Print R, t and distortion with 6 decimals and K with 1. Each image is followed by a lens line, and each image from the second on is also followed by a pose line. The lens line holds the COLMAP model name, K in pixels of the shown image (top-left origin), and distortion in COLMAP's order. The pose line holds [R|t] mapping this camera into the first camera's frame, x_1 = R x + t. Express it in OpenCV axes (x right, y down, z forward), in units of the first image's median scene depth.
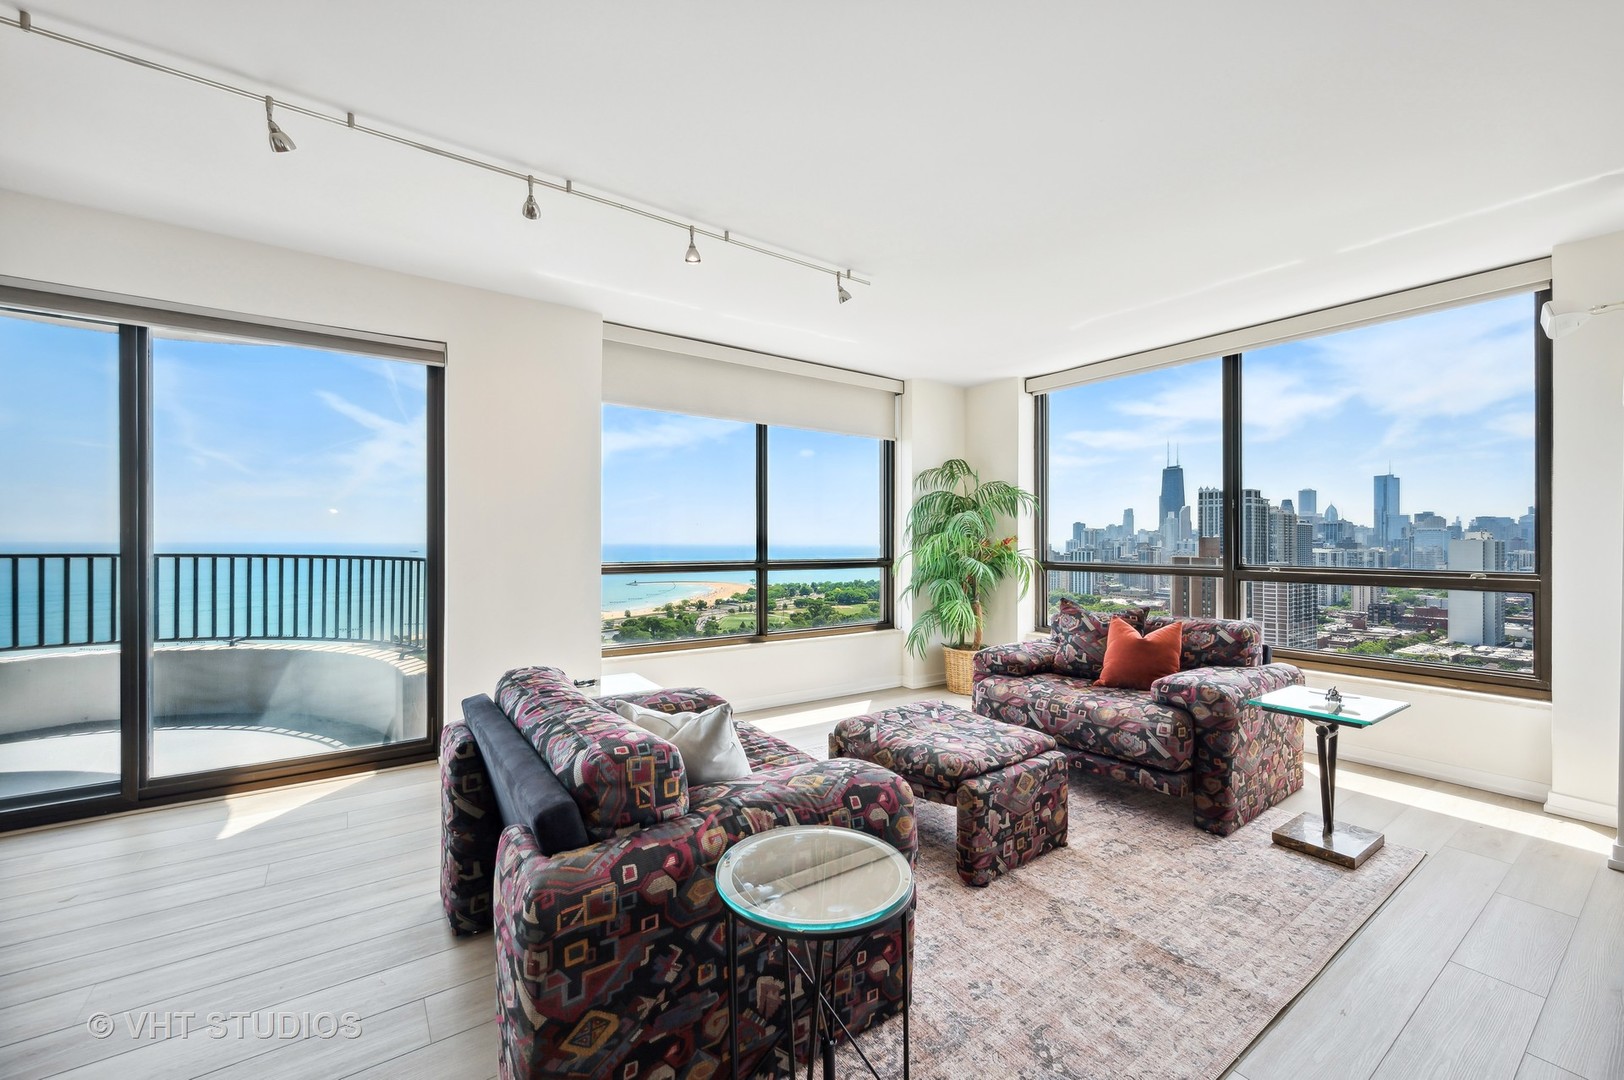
lens RADIAL K [[658.2, 0, 811.0], [0, 658.2, 537.8], [0, 0, 1]] dist [-0.000473, 0.000551]
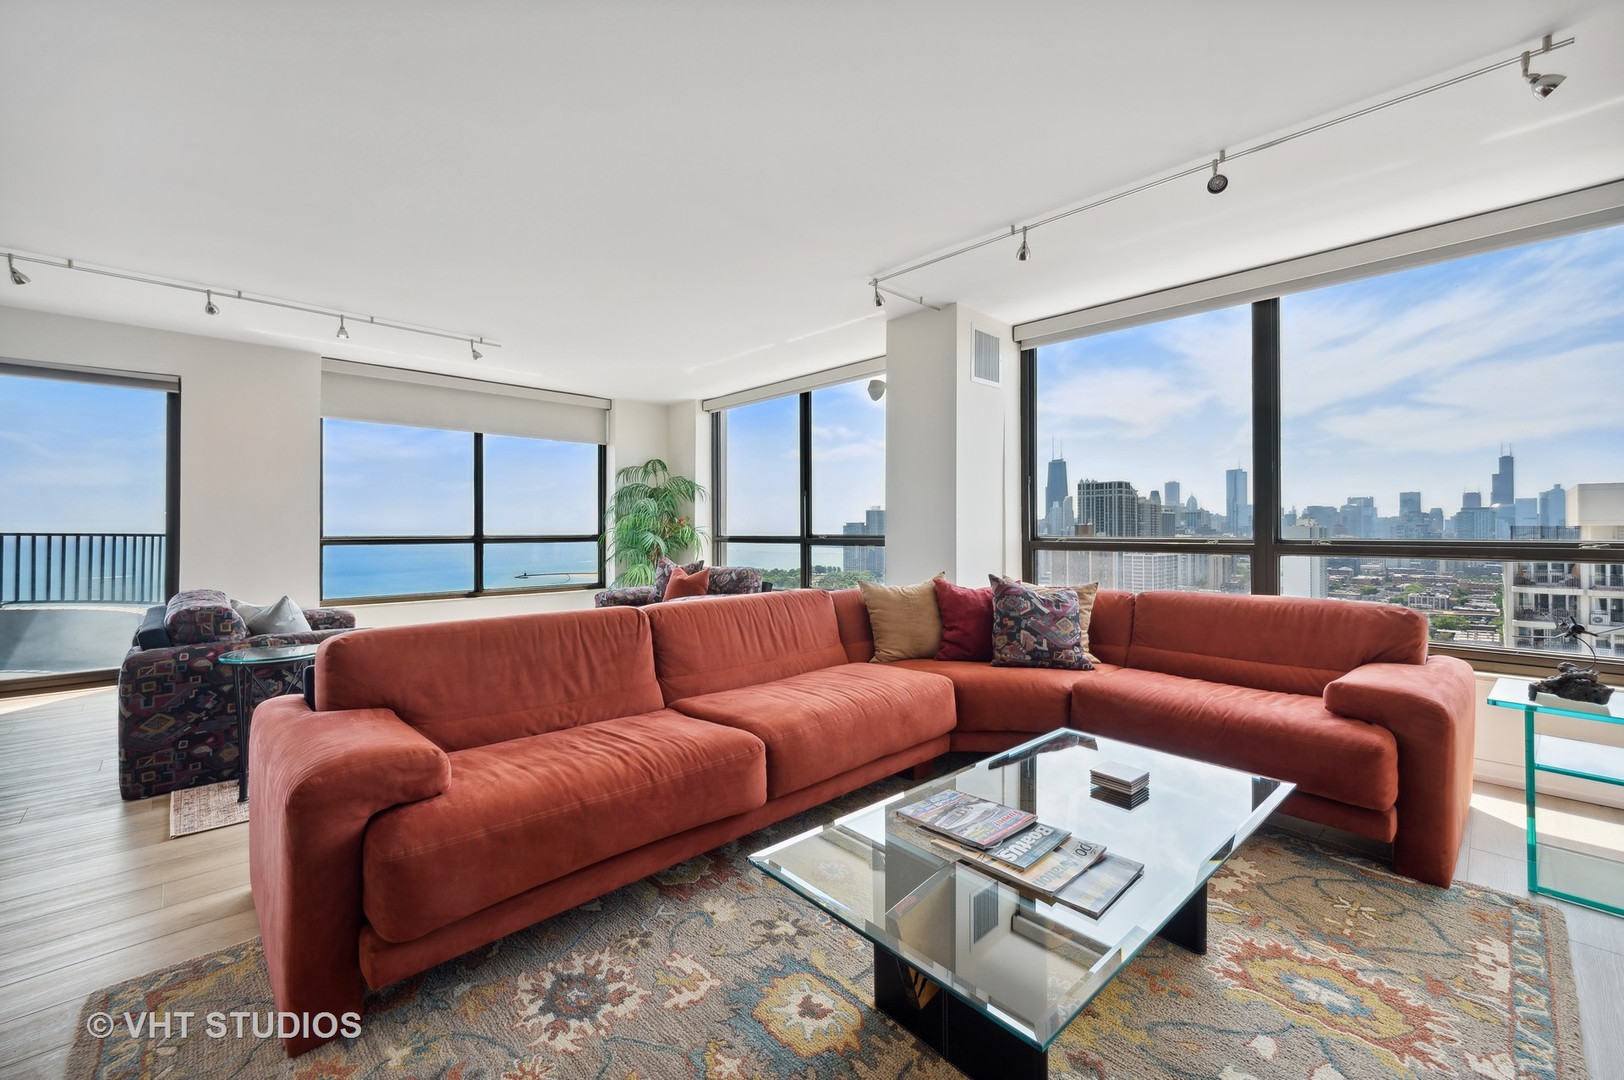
lens RADIAL K [[655.8, 0, 818.9], [0, 655.8, 520.6], [0, 0, 1]] dist [0.001643, 0.000620]
pose [[0.988312, -0.005451, 0.152344, 0.596163], [0.007179, 0.999916, -0.010793, 0.034128], [-0.152273, 0.011760, 0.988269, -0.604803]]
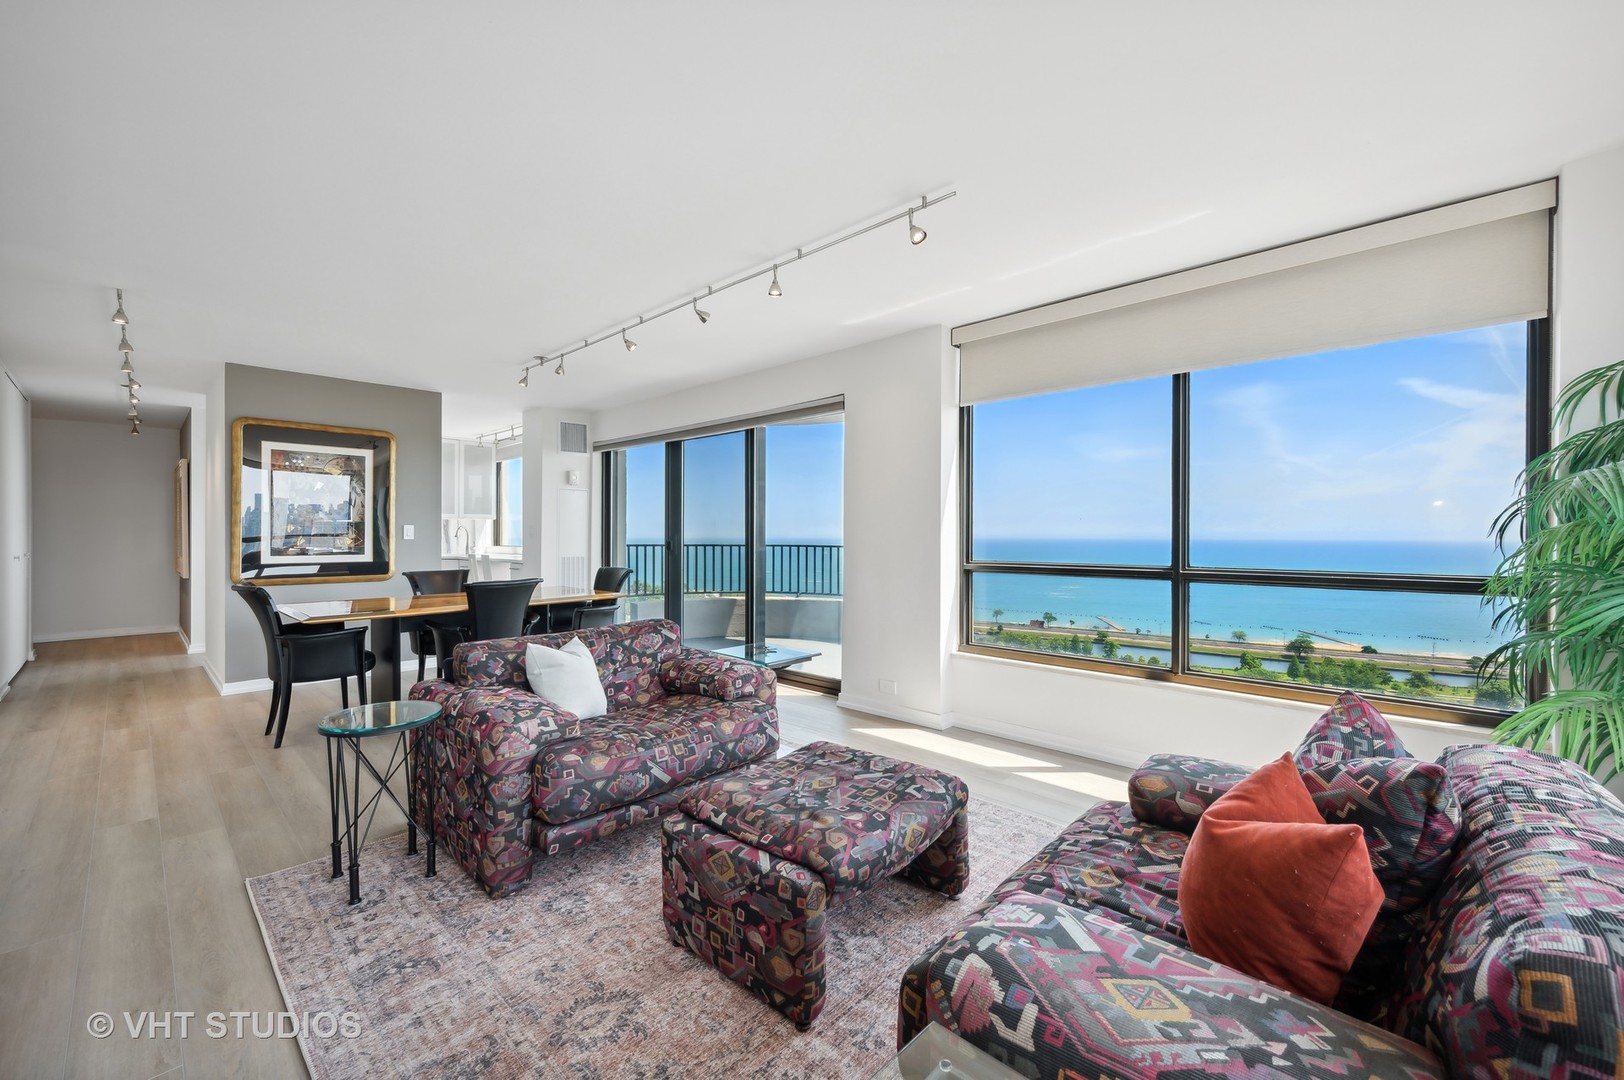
lens RADIAL K [[652.5, 0, 817.9], [0, 652.5, 536.1], [0, 0, 1]] dist [-0.001163, 0.000481]
pose [[0.186807, -0.002862, -0.982393, 0.809027], [0.003802, 0.999990, -0.002191, 0.001967], [0.982389, -0.003325, 0.186816, 0.733268]]
